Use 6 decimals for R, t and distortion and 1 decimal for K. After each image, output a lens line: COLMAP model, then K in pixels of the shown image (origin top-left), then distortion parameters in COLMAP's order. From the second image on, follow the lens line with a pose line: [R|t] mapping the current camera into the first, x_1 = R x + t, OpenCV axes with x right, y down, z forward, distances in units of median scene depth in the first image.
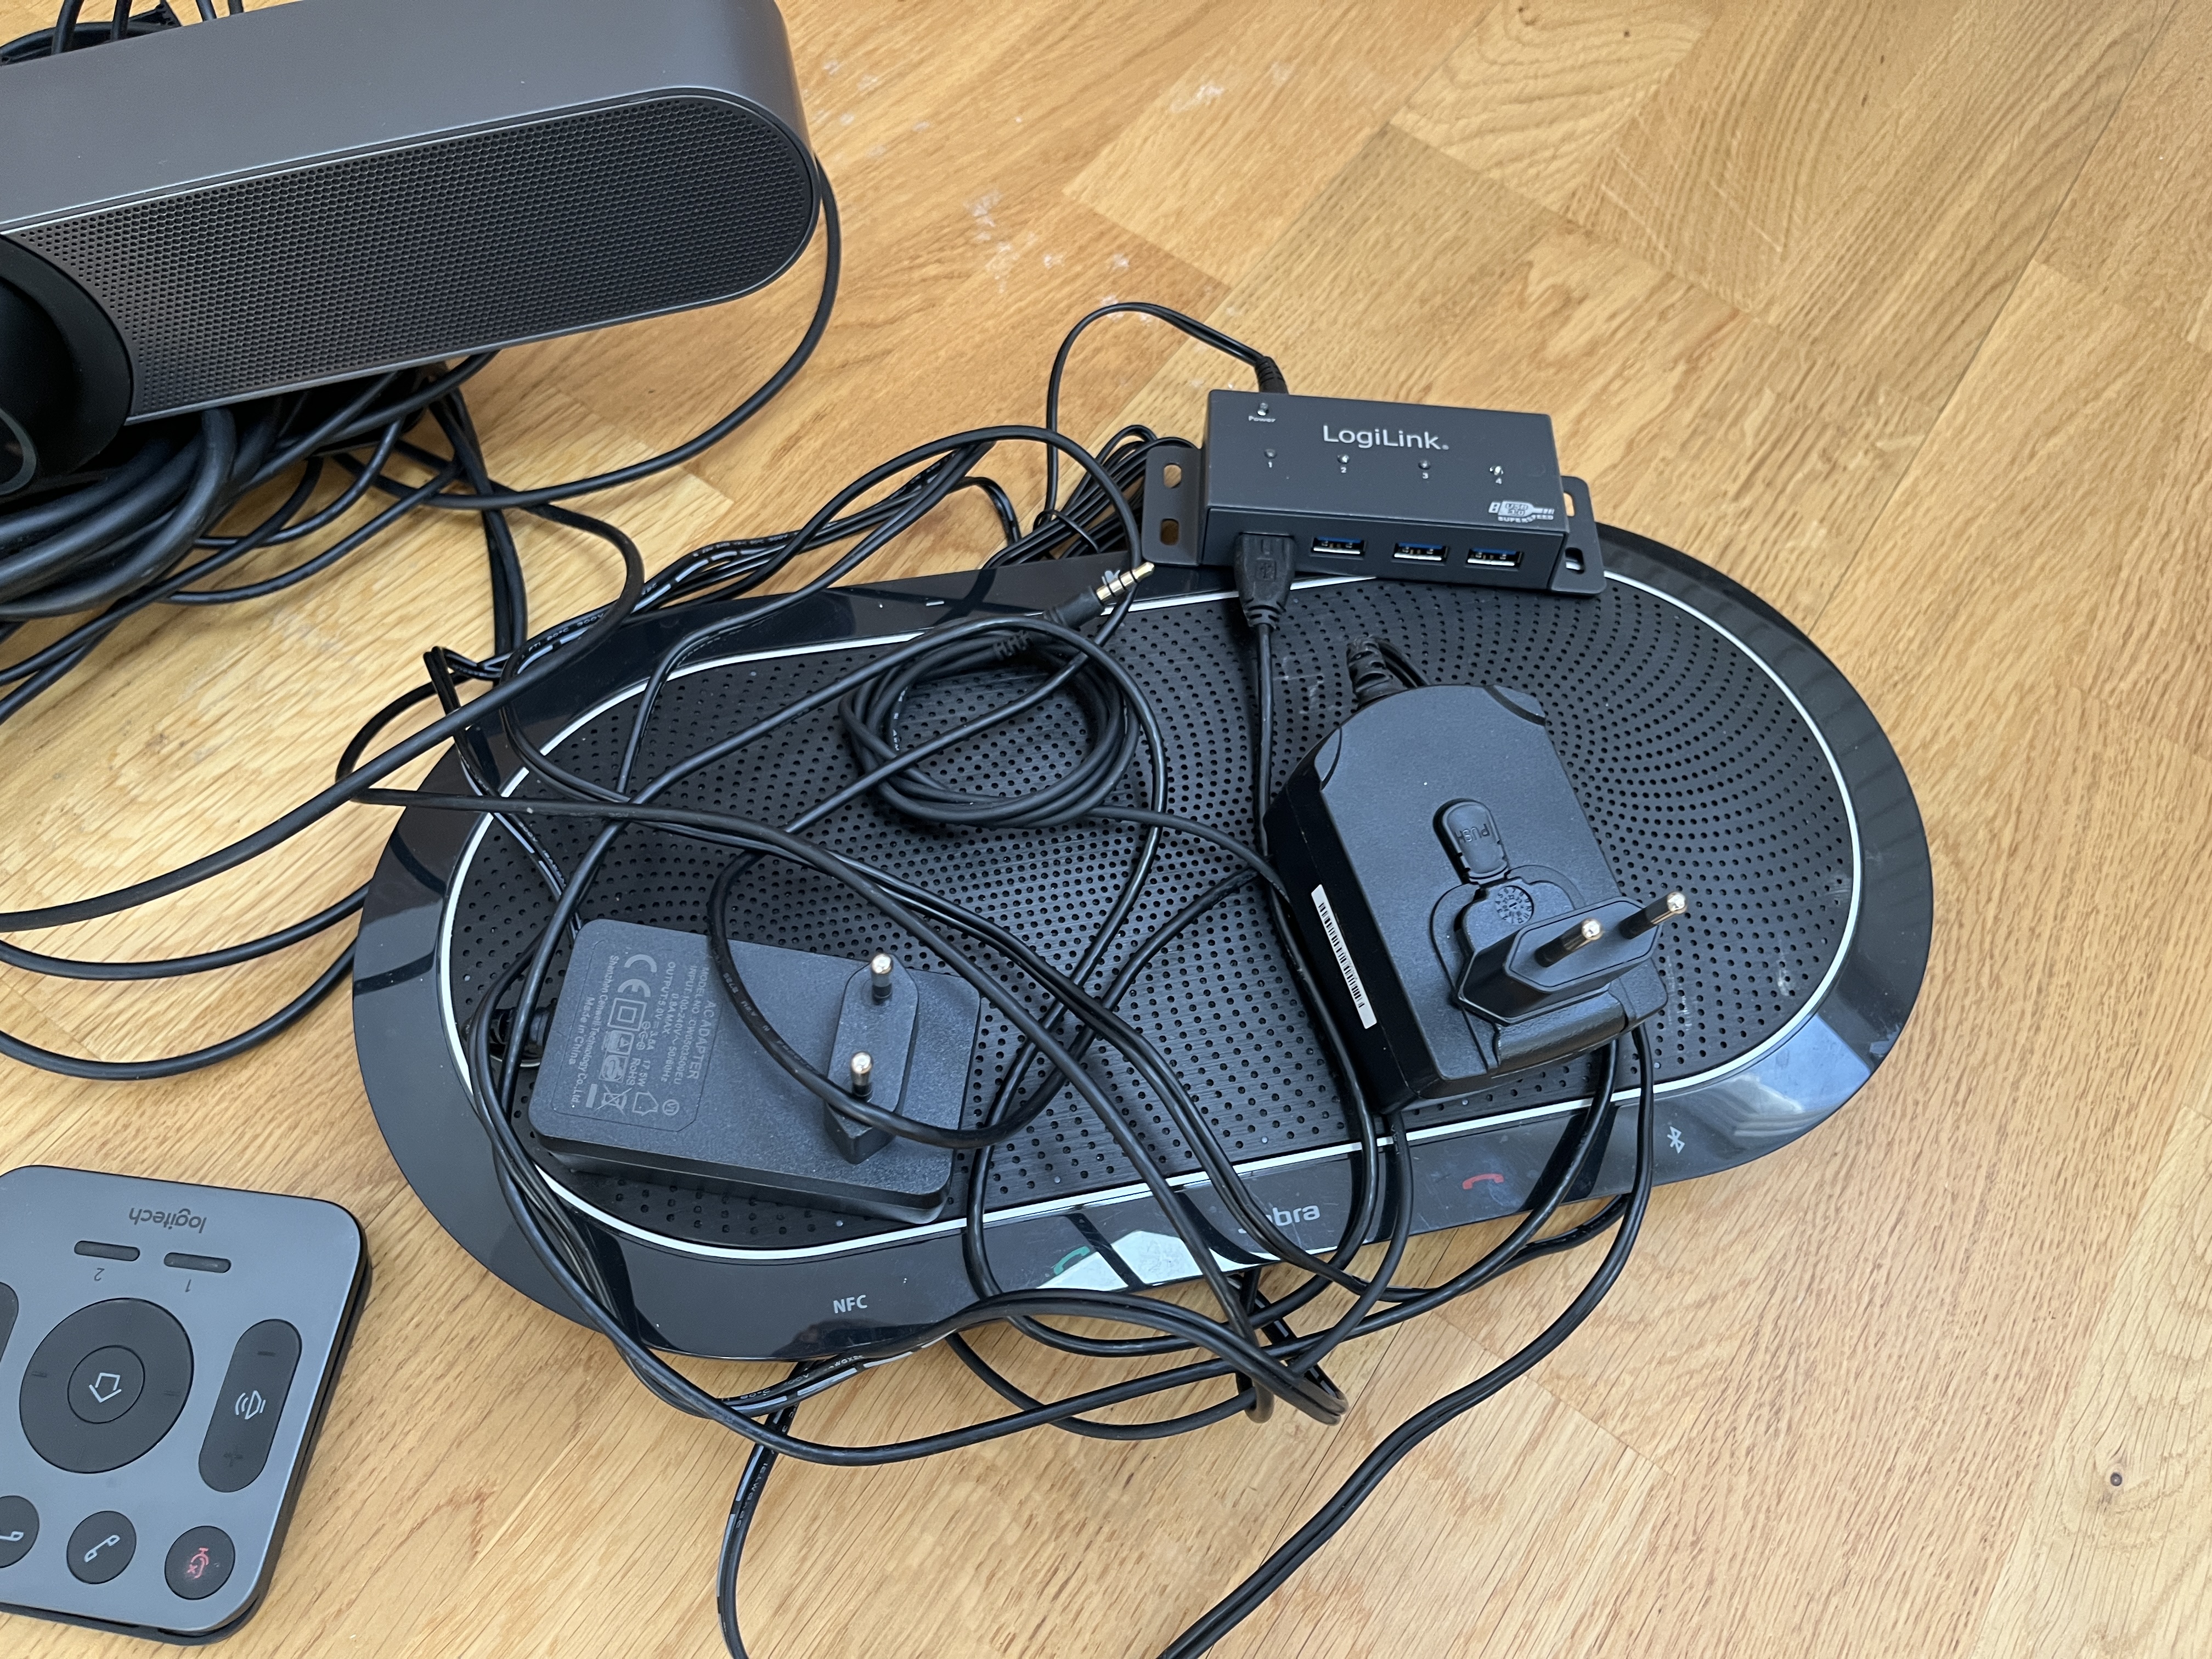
lens RADIAL K [[1695.1, 0, 1098.2], [0, 1695.1, 837.5], [0, 0, 1]] dist [0.050829, -0.071074]
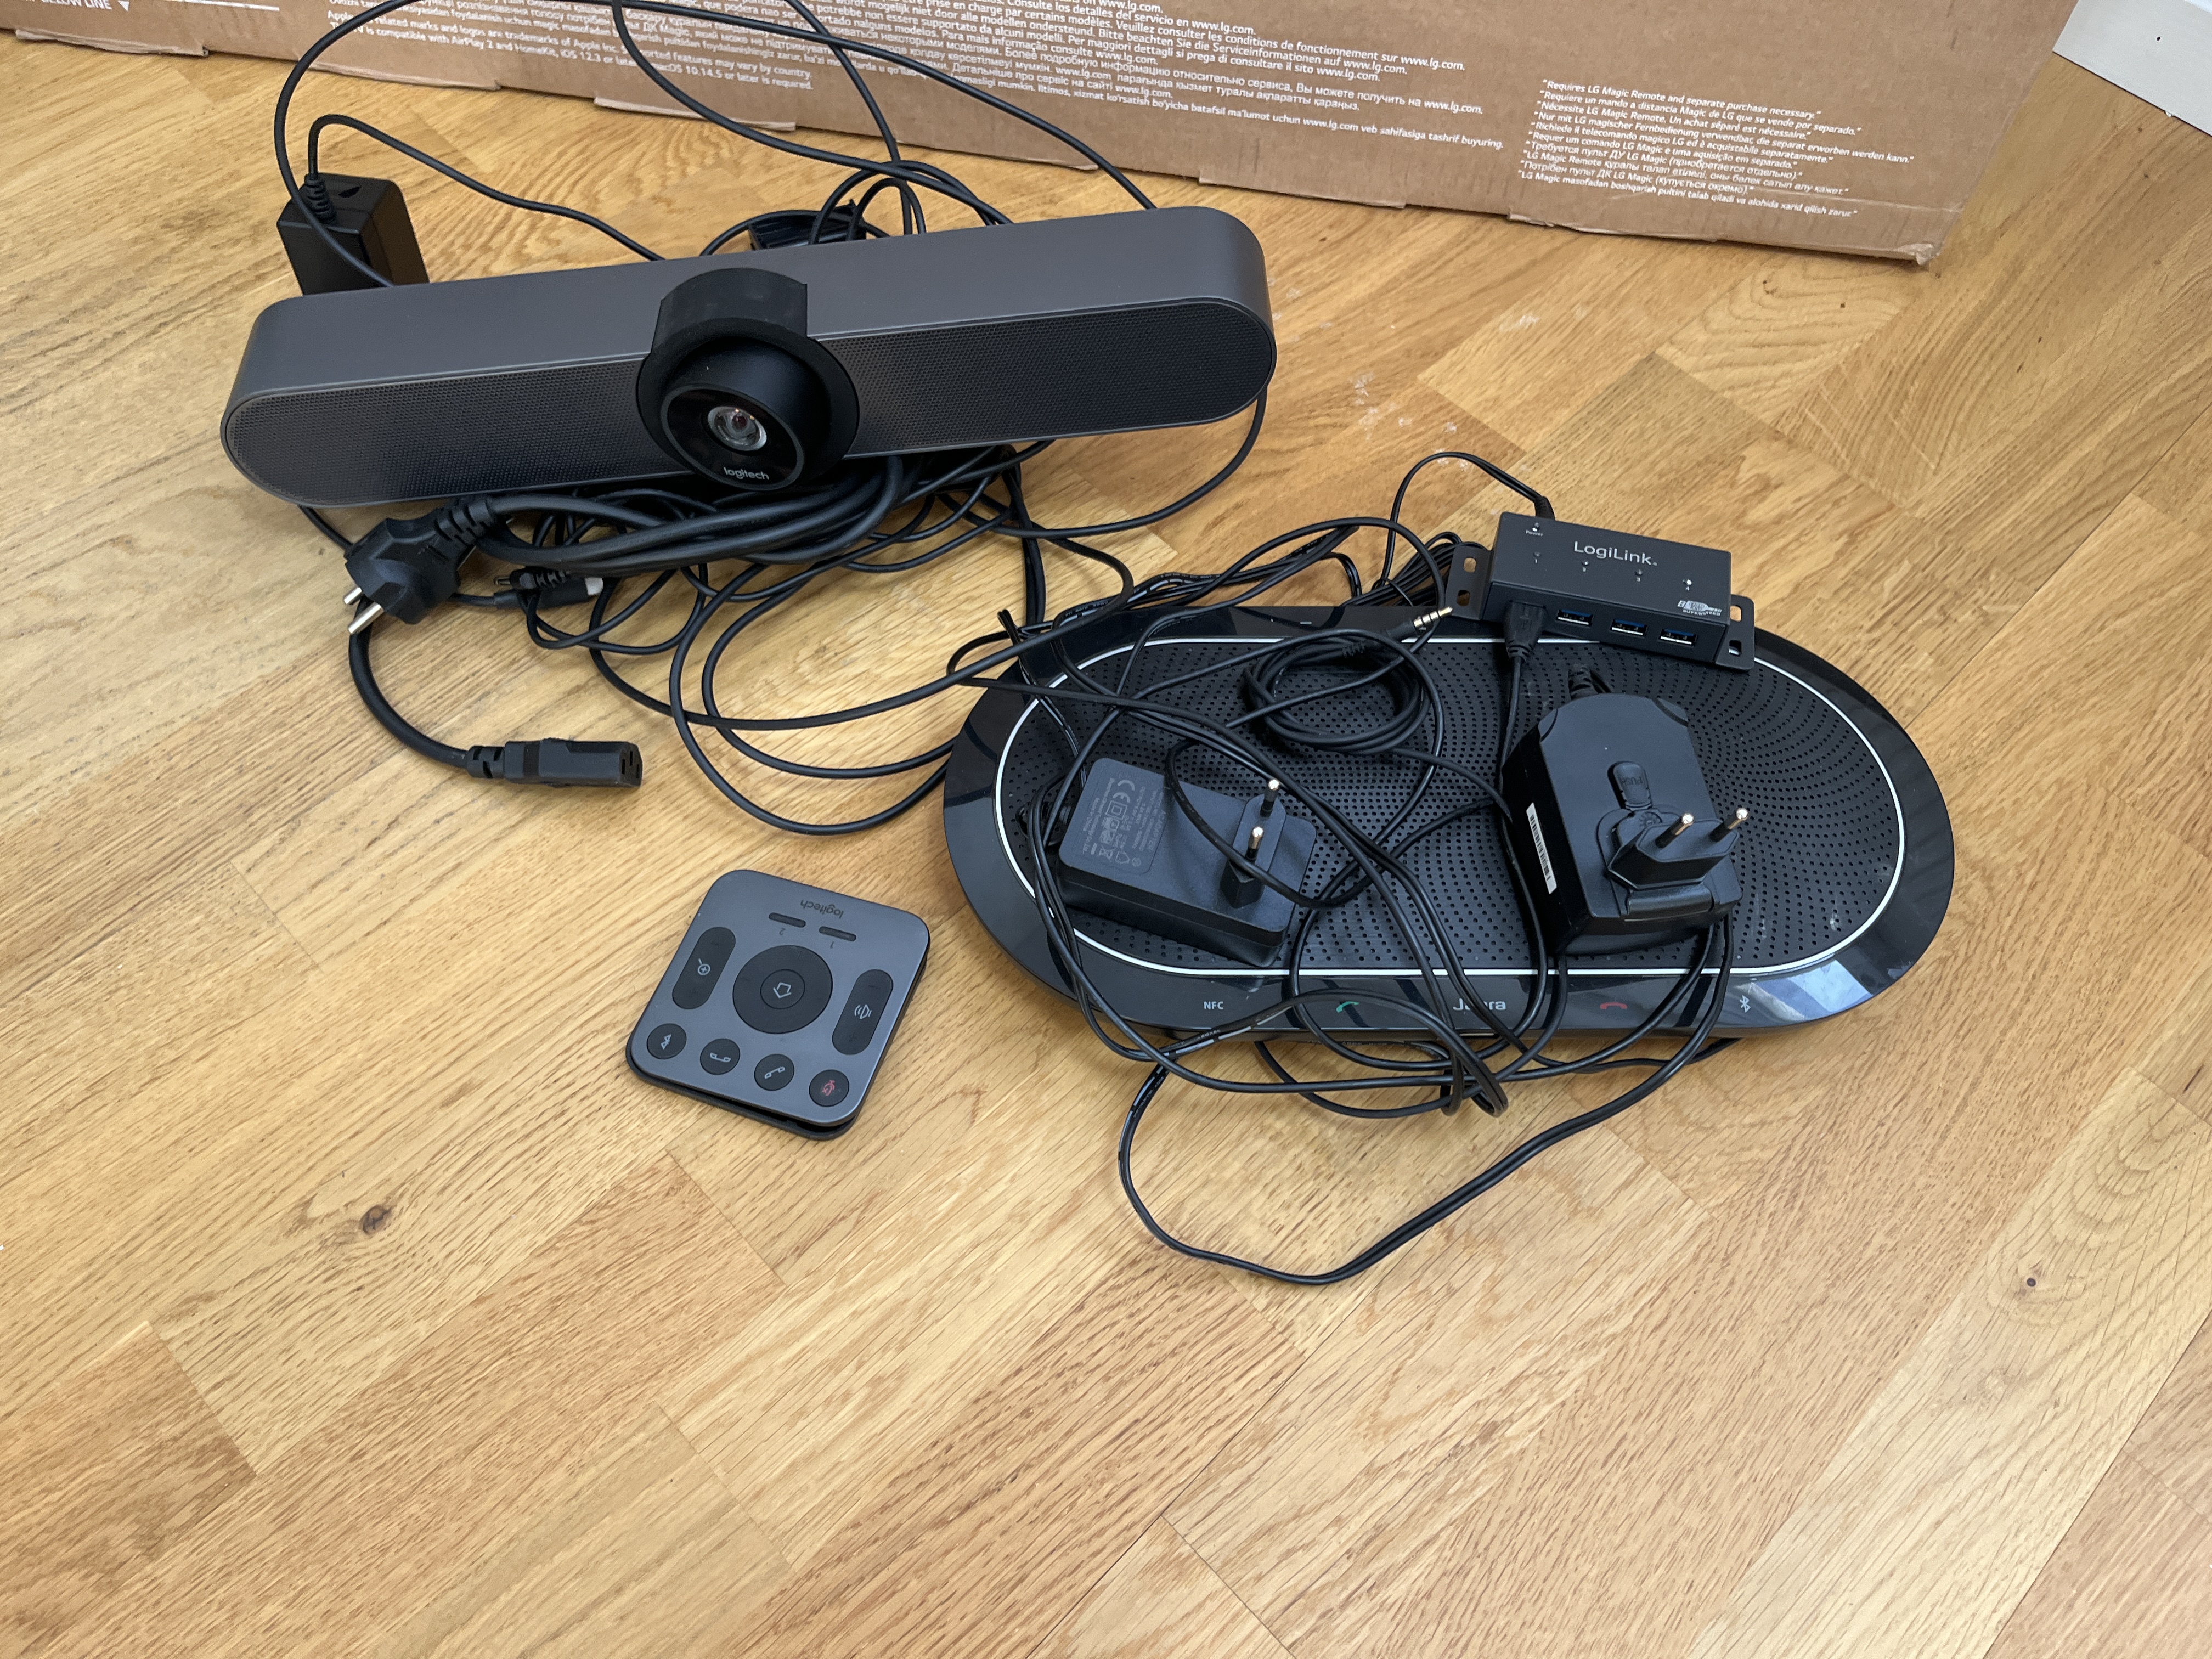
lens RADIAL K [[1695.1, 0, 1107.3], [0, 1695.1, 828.0], [0, 0, 1]] dist [0.050829, -0.071074]
pose [[0.980684, 0.133804, -0.142674, -0.027316], [-0.146782, 0.985540, -0.084654, 0.210495], [0.129284, 0.103961, 0.986143, -0.555600]]
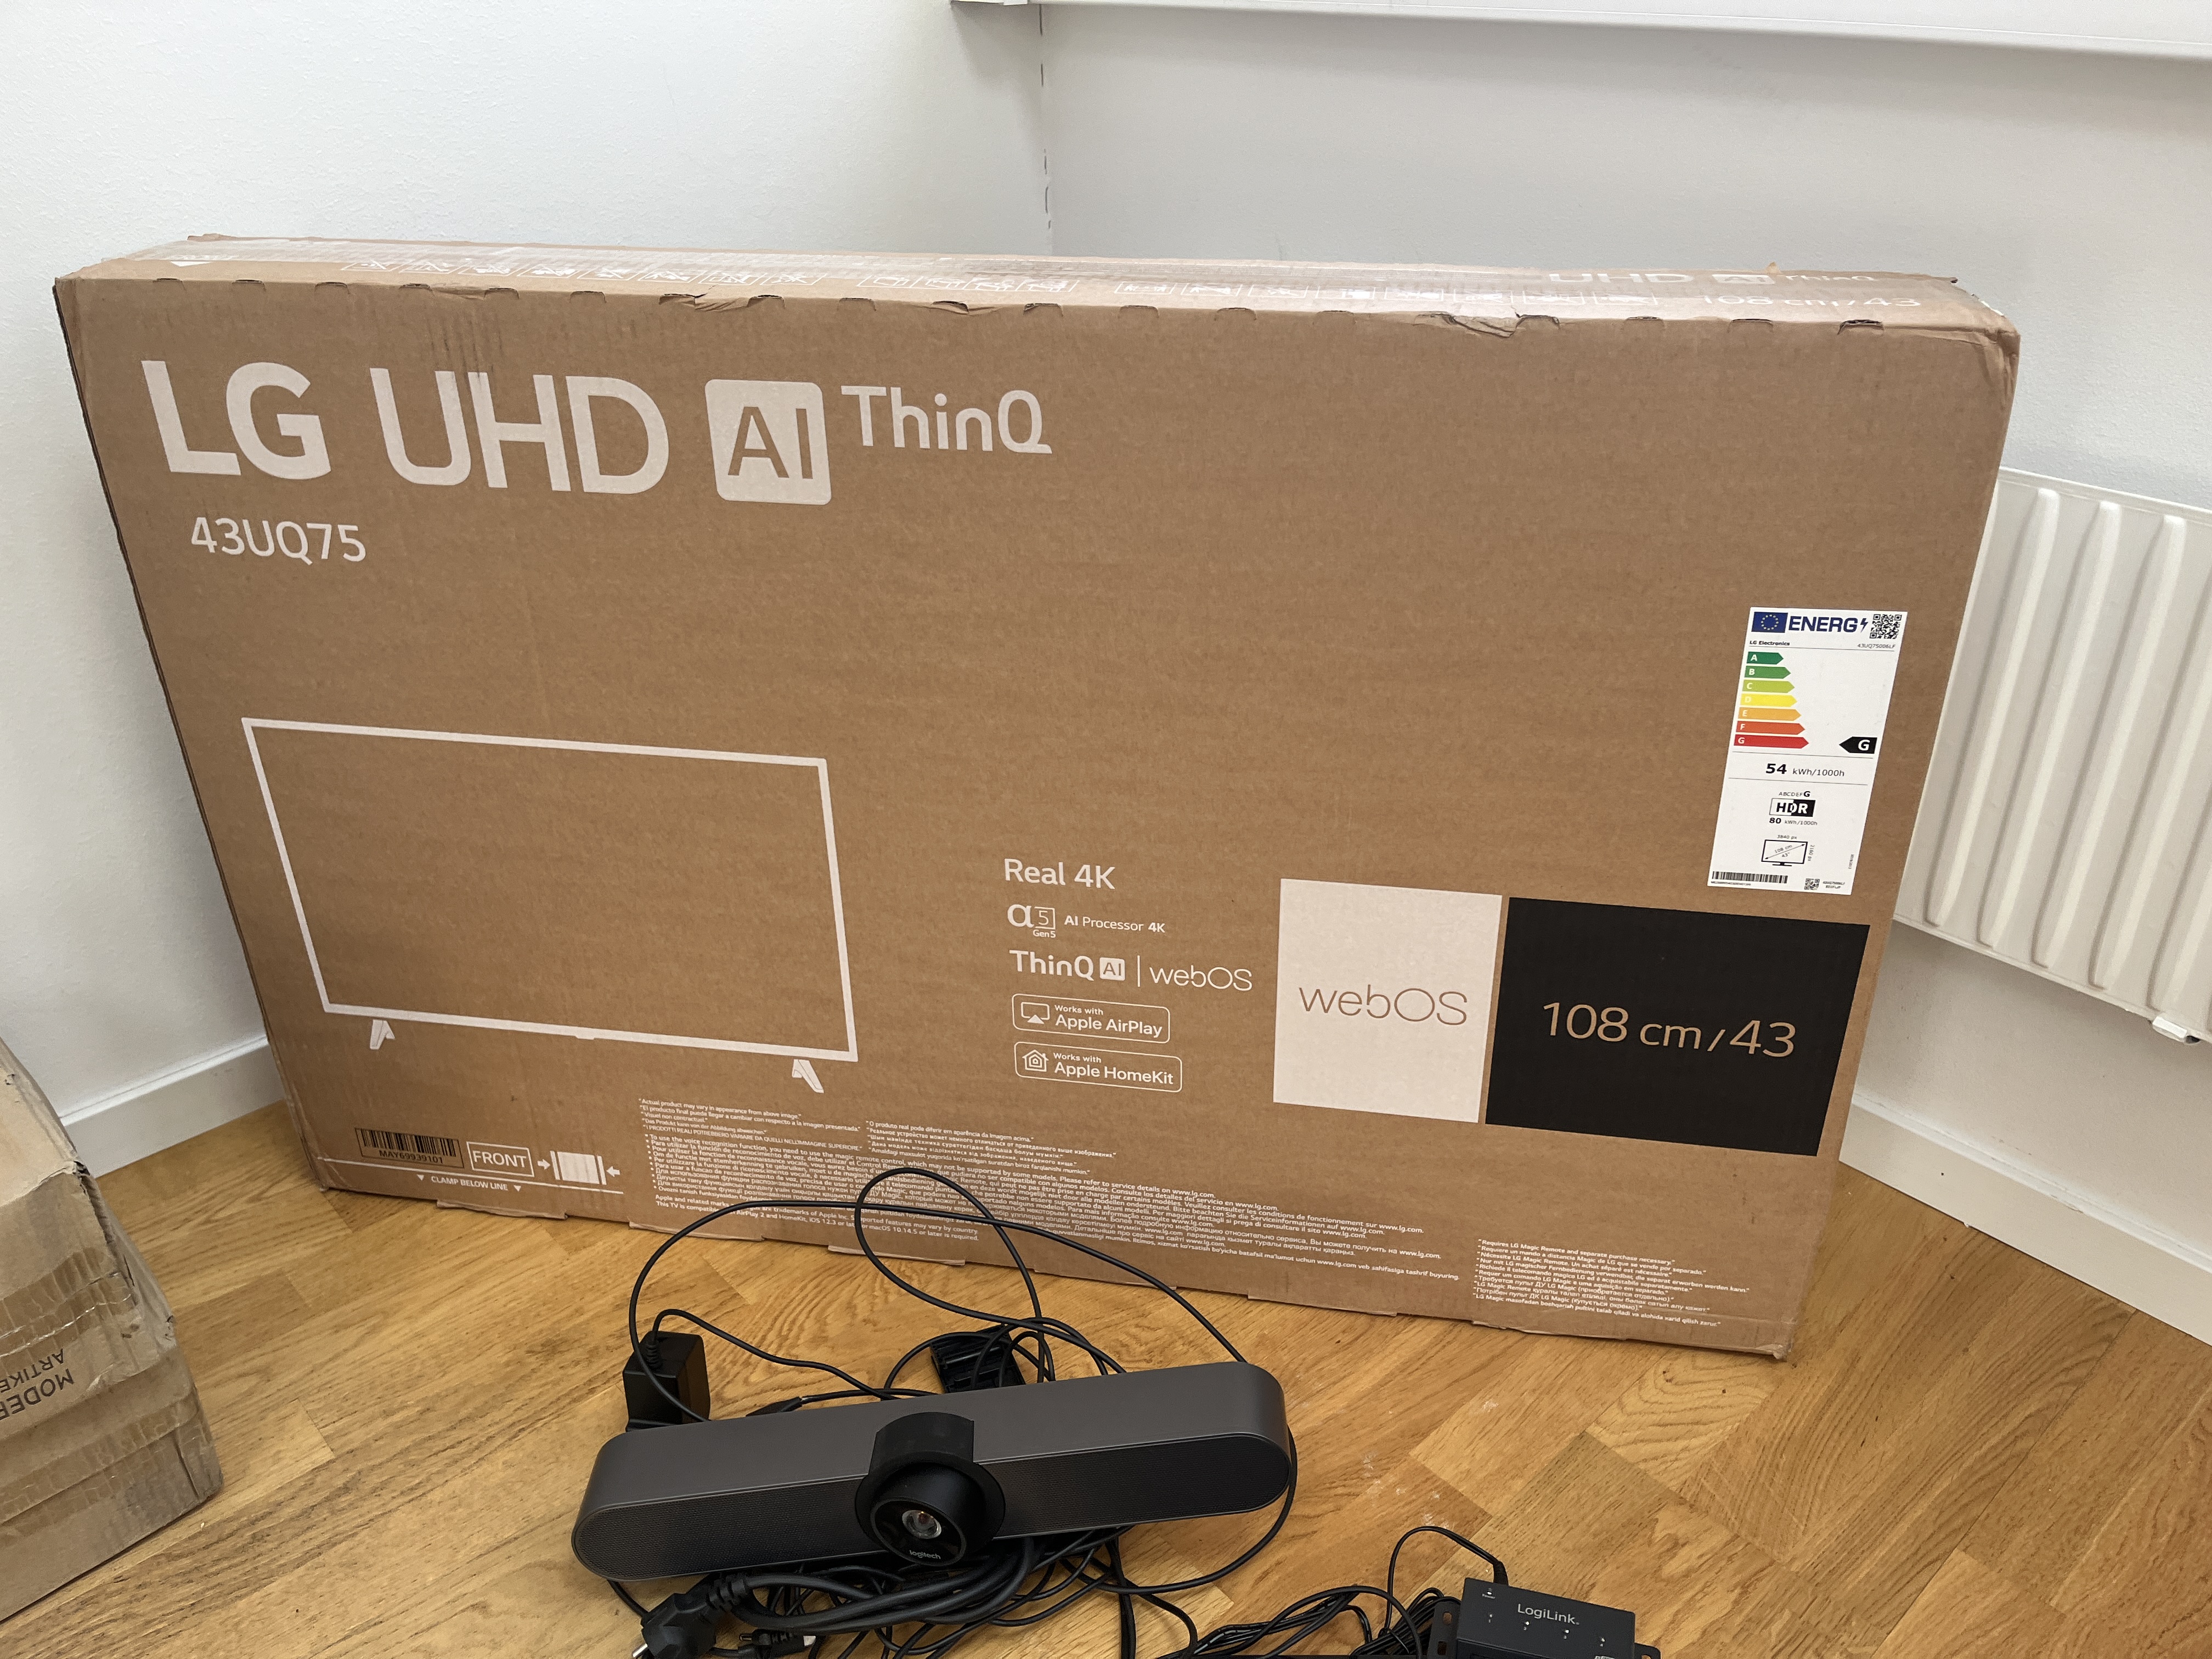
lens RADIAL K [[1695.1, 0, 1126.2], [0, 1695.1, 831.4], [0, 0, 1]] dist [0.050829, -0.071074]
pose [[0.970202, 0.018733, -0.241571, 0.161087], [-0.151646, 0.824540, -0.545102, 0.203349], [0.188973, 0.565493, 0.802812, -1.379311]]
